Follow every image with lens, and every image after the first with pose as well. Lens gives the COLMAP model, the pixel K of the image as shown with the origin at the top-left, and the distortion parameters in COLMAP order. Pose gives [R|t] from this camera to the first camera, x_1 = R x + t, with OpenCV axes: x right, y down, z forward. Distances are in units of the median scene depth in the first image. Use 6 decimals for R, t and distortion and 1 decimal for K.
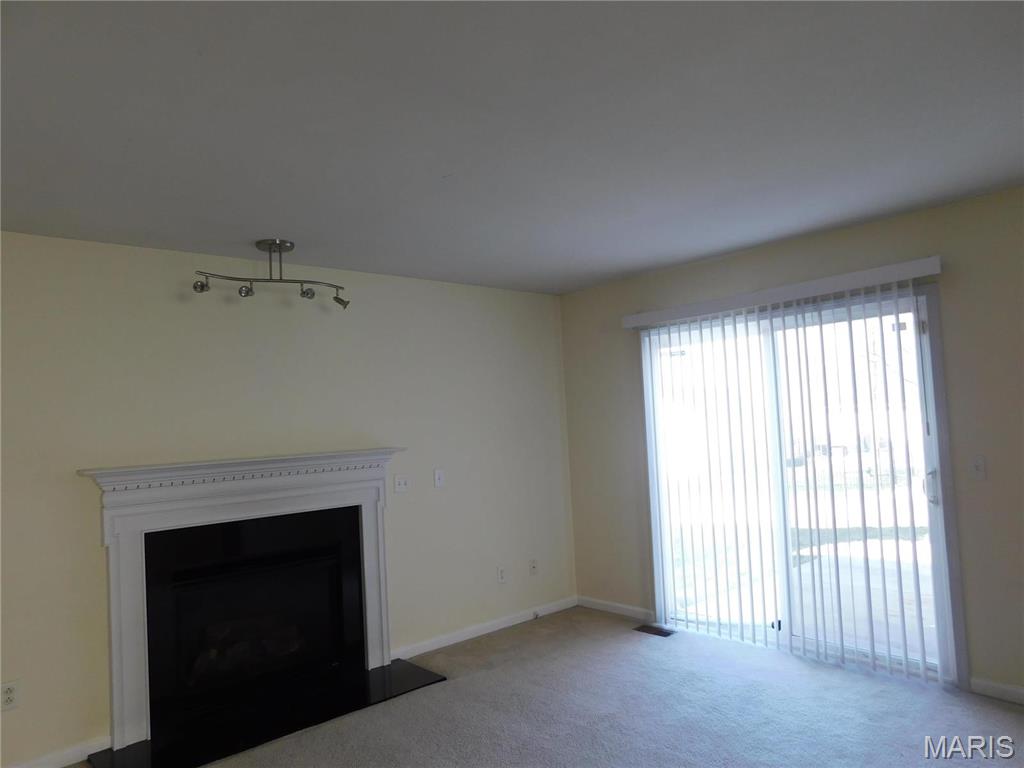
lens RADIAL K [[687.0, 0, 515.4], [0, 687.0, 385.4], [0, 0, 1]] dist [-0.034237, 0.026988]
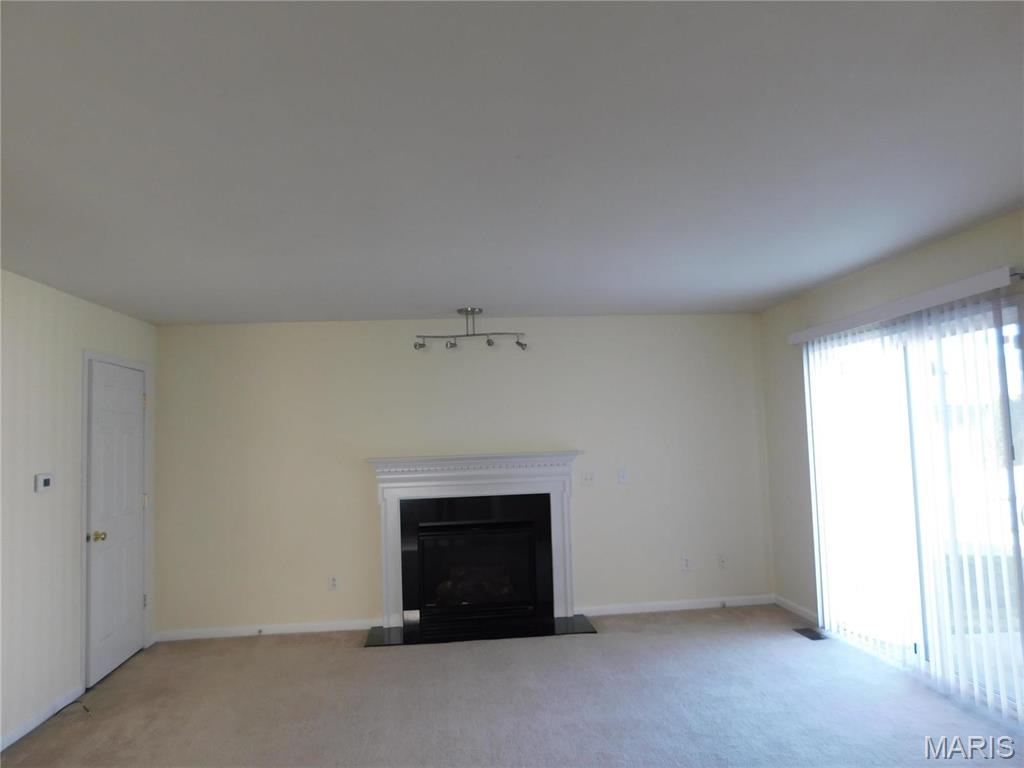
lens RADIAL K [[687.0, 0, 511.5], [0, 687.0, 381.3], [0, 0, 1]] dist [-0.034237, 0.026988]
pose [[0.804467, -0.023585, -0.593529, 0.534131], [0.026291, 0.999646, -0.004087, -0.041331], [0.593415, -0.012317, 0.804802, -0.122556]]
